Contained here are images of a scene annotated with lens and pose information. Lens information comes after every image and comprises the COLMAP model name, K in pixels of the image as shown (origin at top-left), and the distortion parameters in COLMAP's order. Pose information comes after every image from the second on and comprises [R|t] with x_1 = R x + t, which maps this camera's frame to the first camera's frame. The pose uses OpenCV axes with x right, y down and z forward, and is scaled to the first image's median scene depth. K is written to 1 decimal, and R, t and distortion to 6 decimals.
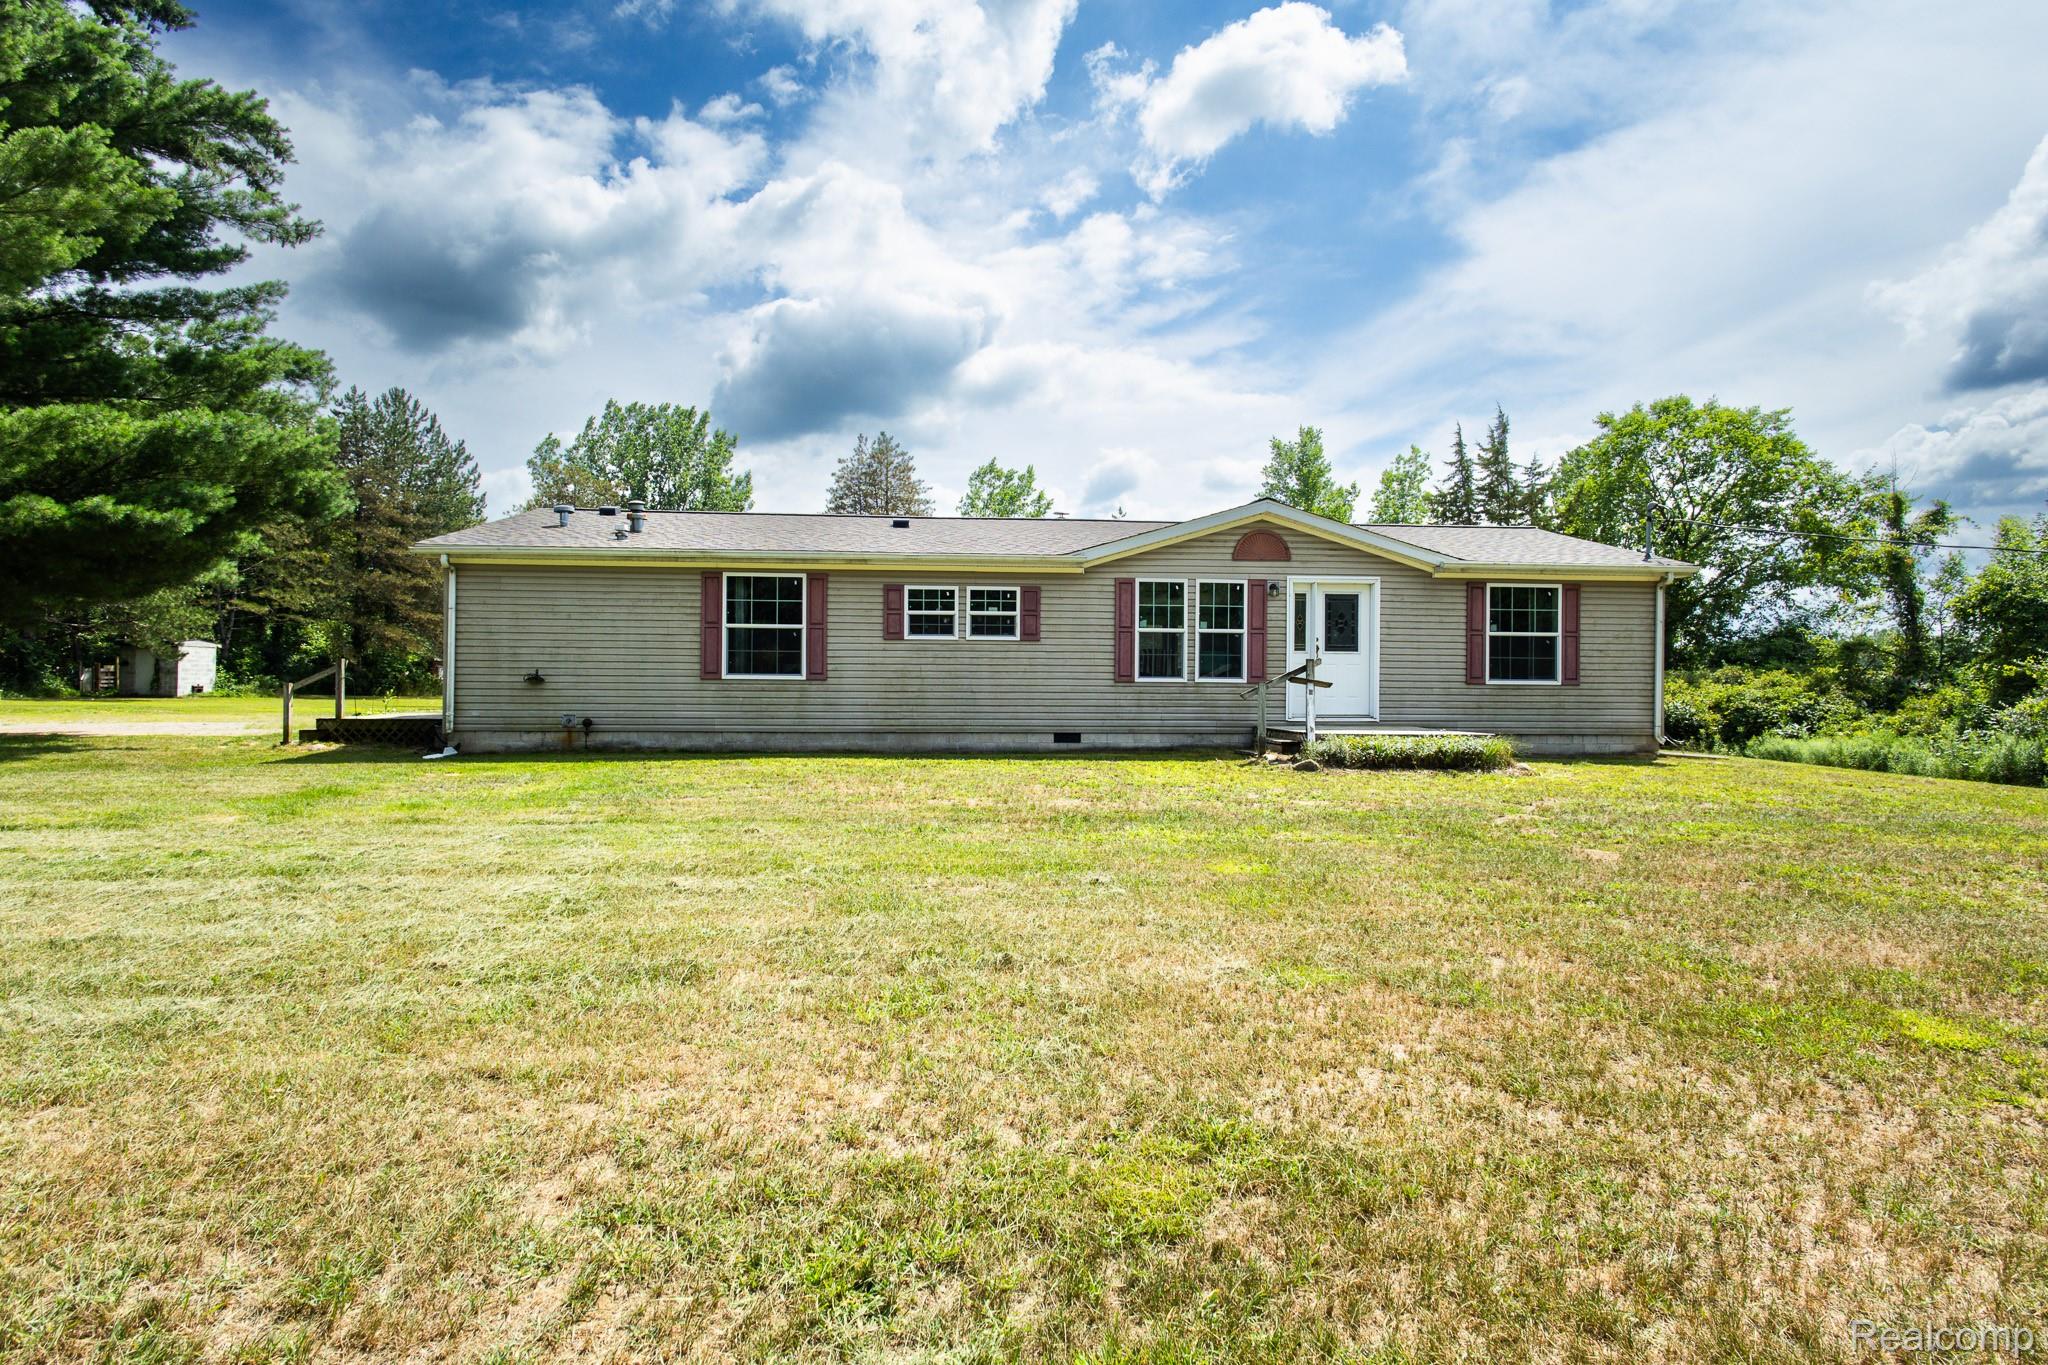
lens RADIAL K [[1007.8, 0, 1021.2], [0, 1007.8, 680.8], [0, 0, 1]] dist [-0.000043, 0.000454]
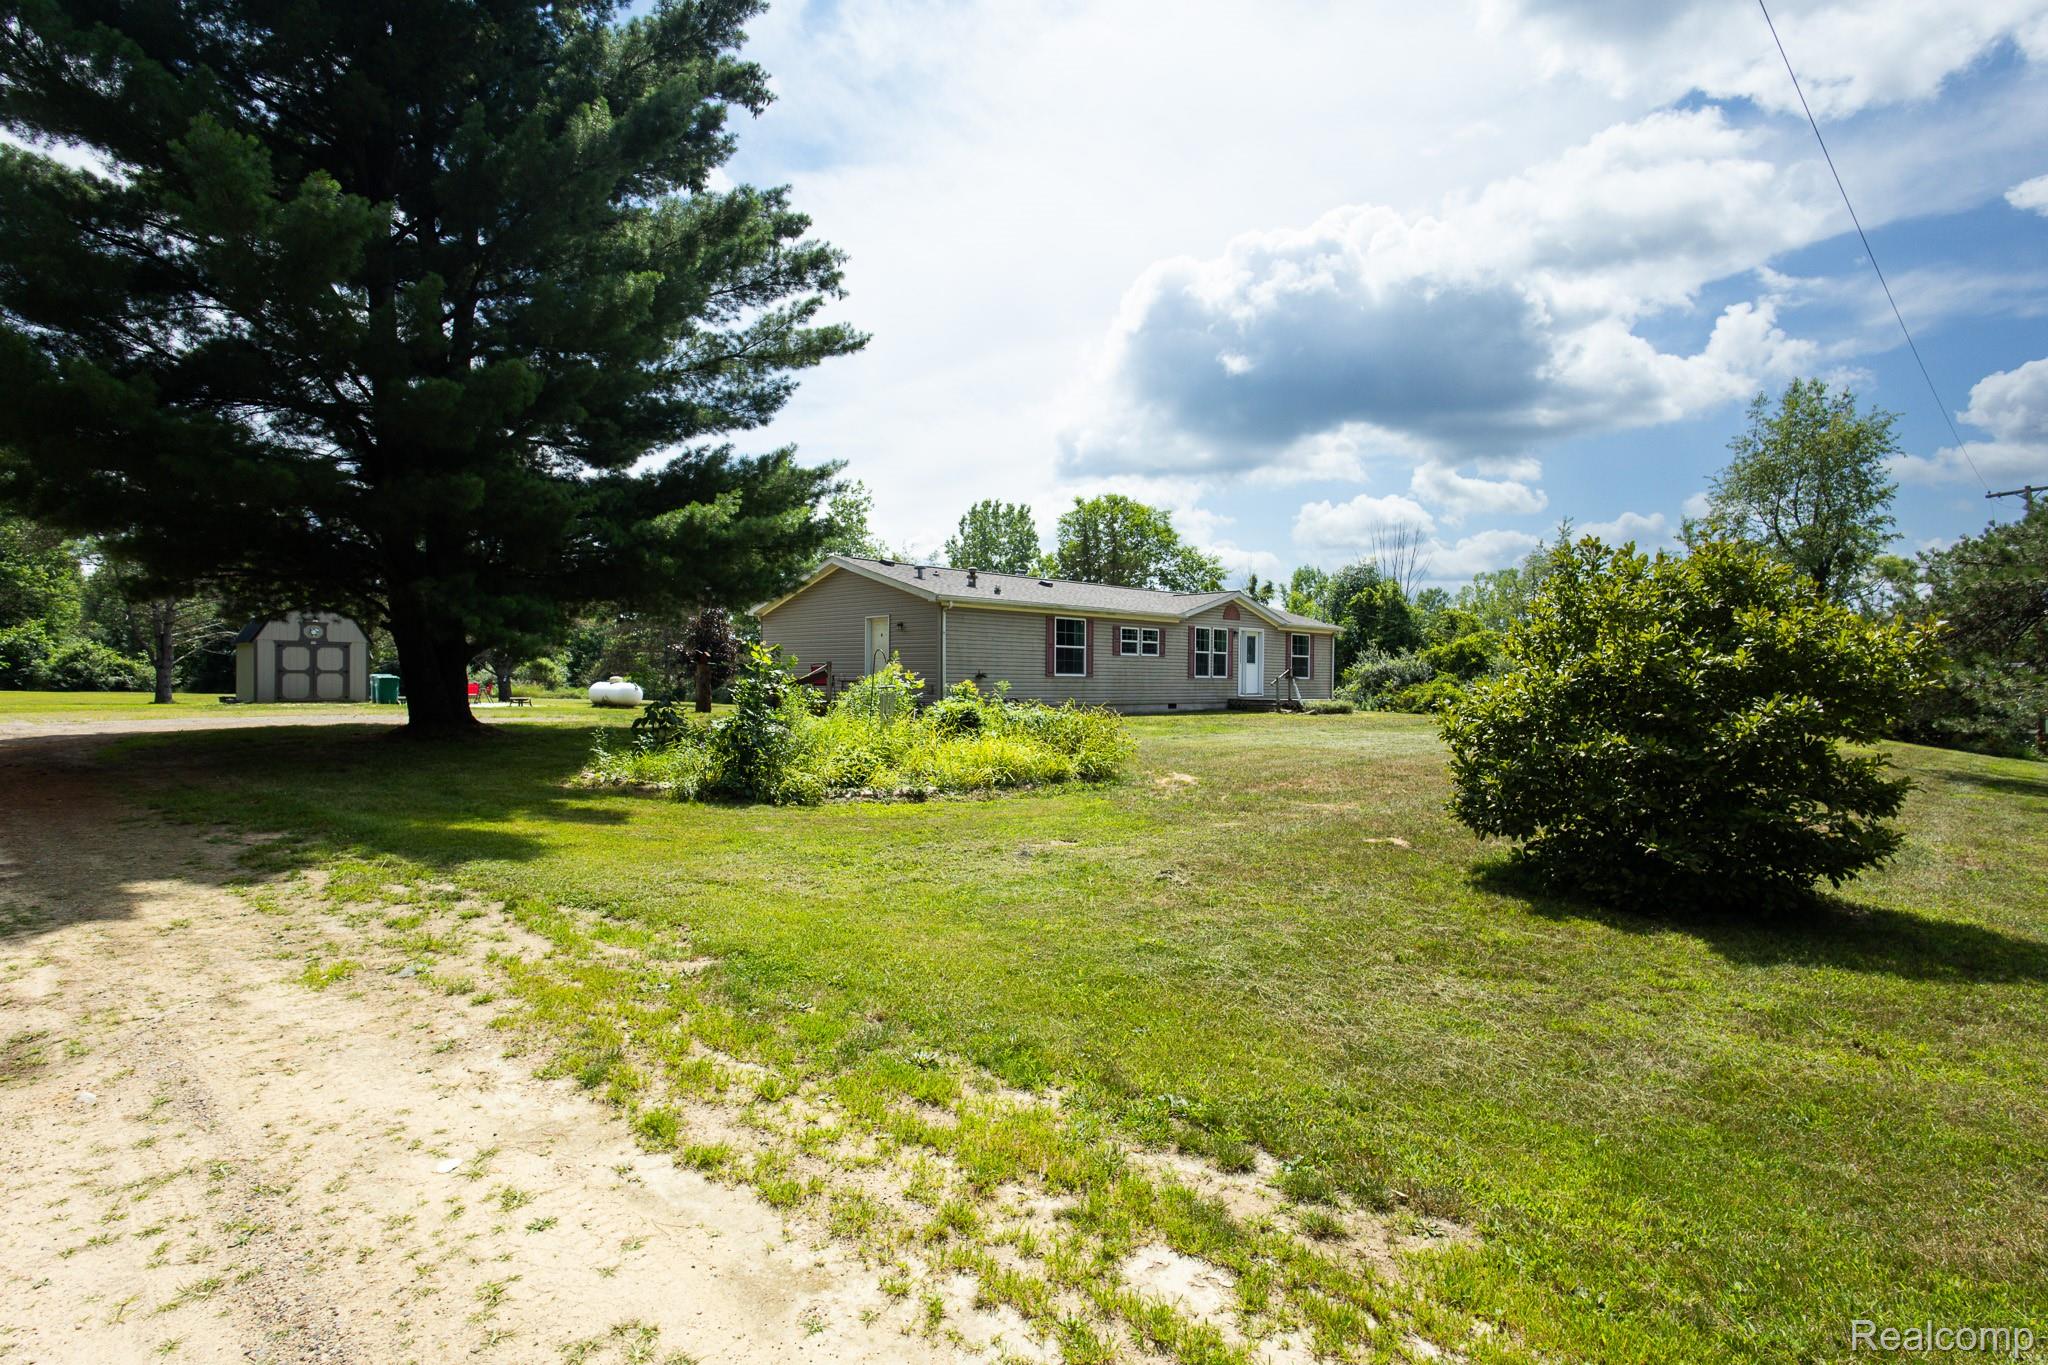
lens RADIAL K [[1007.8, 0, 1024.8], [0, 1007.8, 684.5], [0, 0, 1]] dist [-0.000043, 0.000454]
pose [[0.762425, -0.003886, 0.647064, -0.435651], [-0.004409, 0.999928, 0.011200, -0.001911], [-0.647061, -0.011392, 0.762353, -0.095659]]
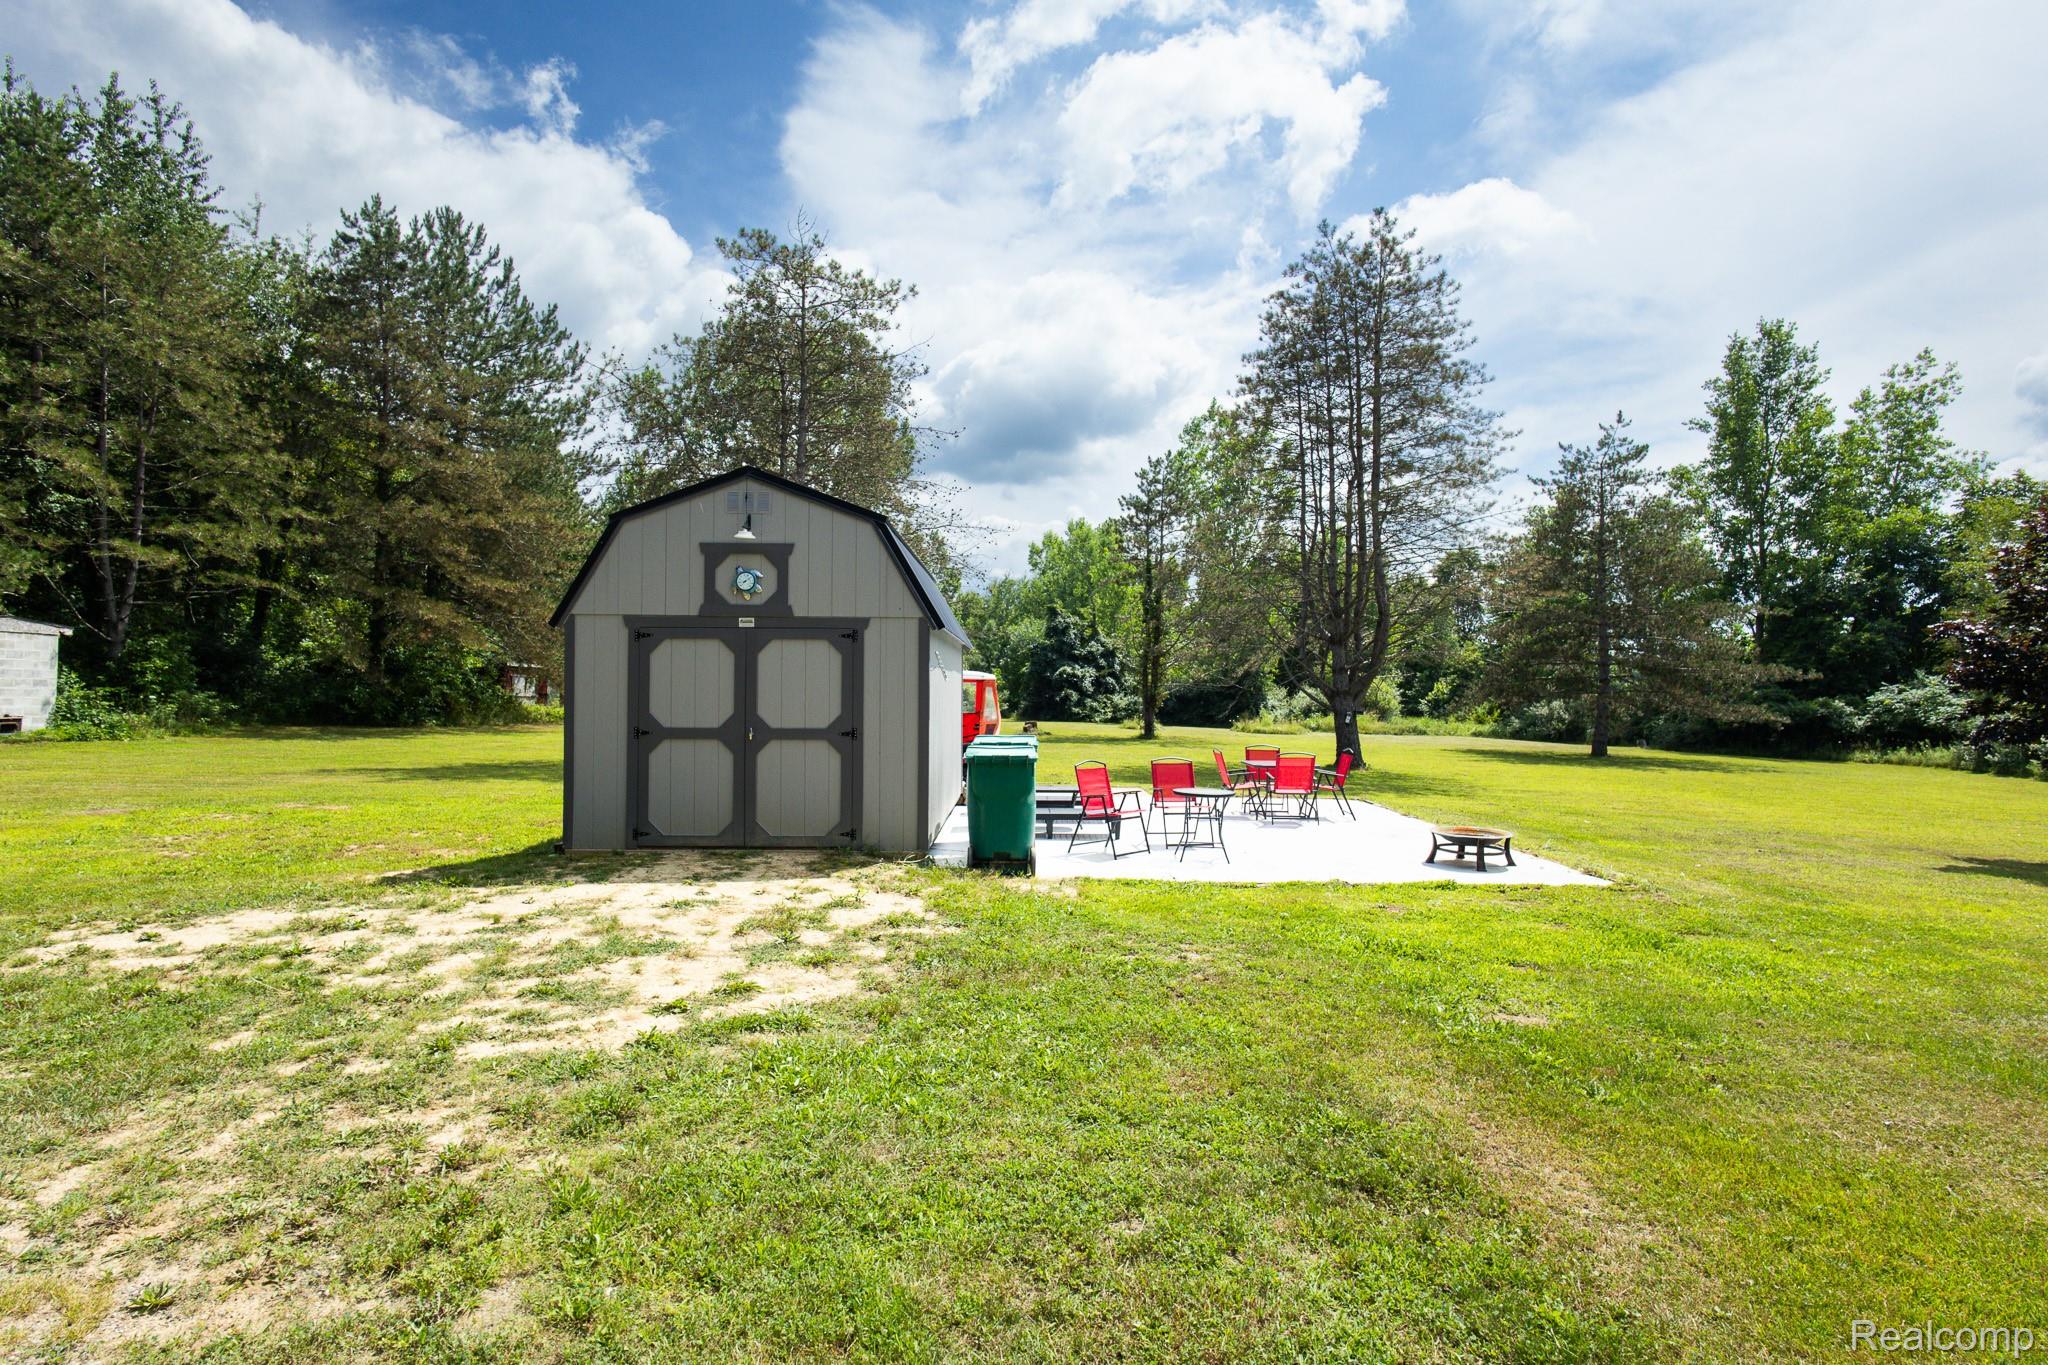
lens RADIAL K [[1007.8, 0, 1022.7], [0, 1007.8, 687.4], [0, 0, 1]] dist [-0.000043, 0.000454]
pose [[0.998543, 0.002902, -0.053884, -0.309627], [-0.003044, 0.999992, -0.002556, -0.008295], [0.053876, 0.002717, 0.998544, 0.529560]]
